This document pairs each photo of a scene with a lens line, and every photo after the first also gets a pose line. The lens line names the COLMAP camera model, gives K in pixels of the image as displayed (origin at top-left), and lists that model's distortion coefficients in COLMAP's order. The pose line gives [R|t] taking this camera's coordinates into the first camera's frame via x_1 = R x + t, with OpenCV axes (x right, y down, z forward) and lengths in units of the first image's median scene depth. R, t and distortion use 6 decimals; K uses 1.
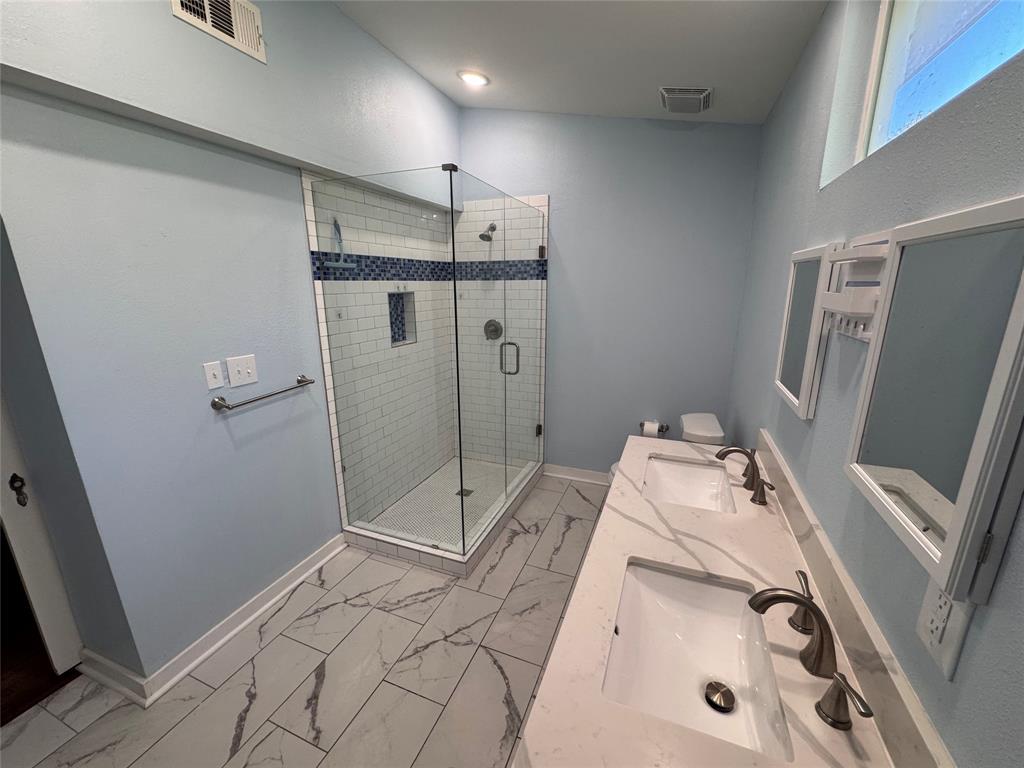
lens RADIAL K [[409.7, 0, 513.8], [0, 409.7, 384.7], [0, 0, 1]] dist [-0.002582, 0.000527]
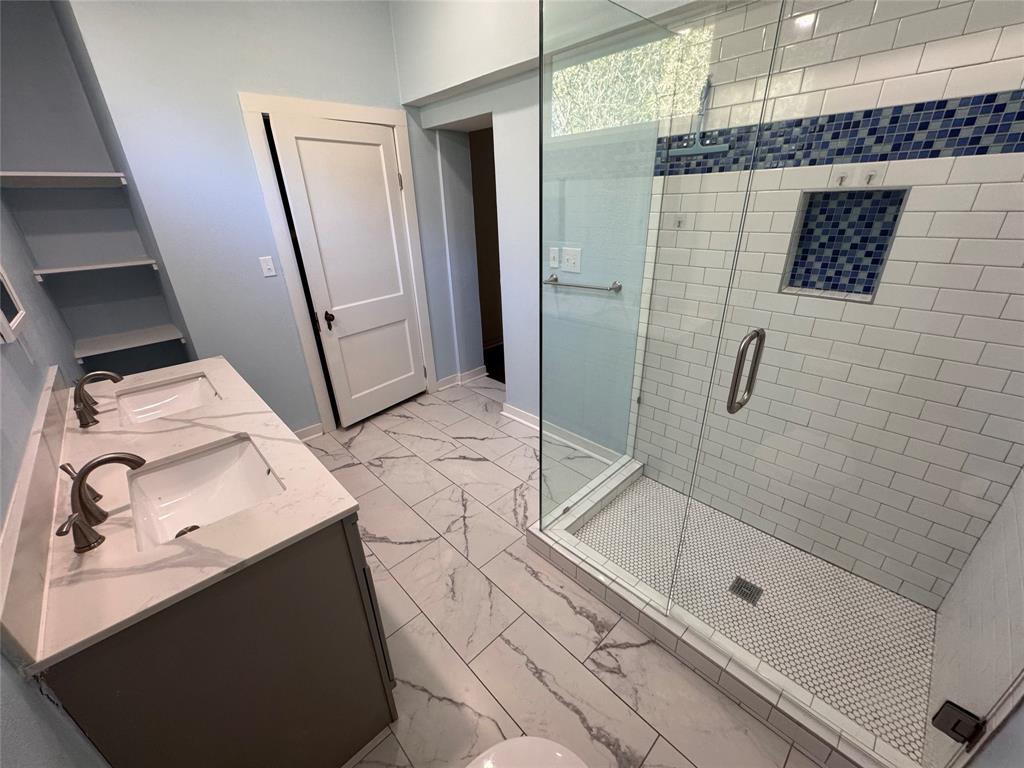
lens RADIAL K [[409.7, 0, 512.3], [0, 409.7, 386.3], [0, 0, 1]] dist [-0.002582, 0.000527]
pose [[-0.415847, 0.386351, -0.823289, 0.437436], [-0.191961, 0.847589, 0.494715, -0.215843], [0.888945, 0.363765, -0.278303, 0.980894]]
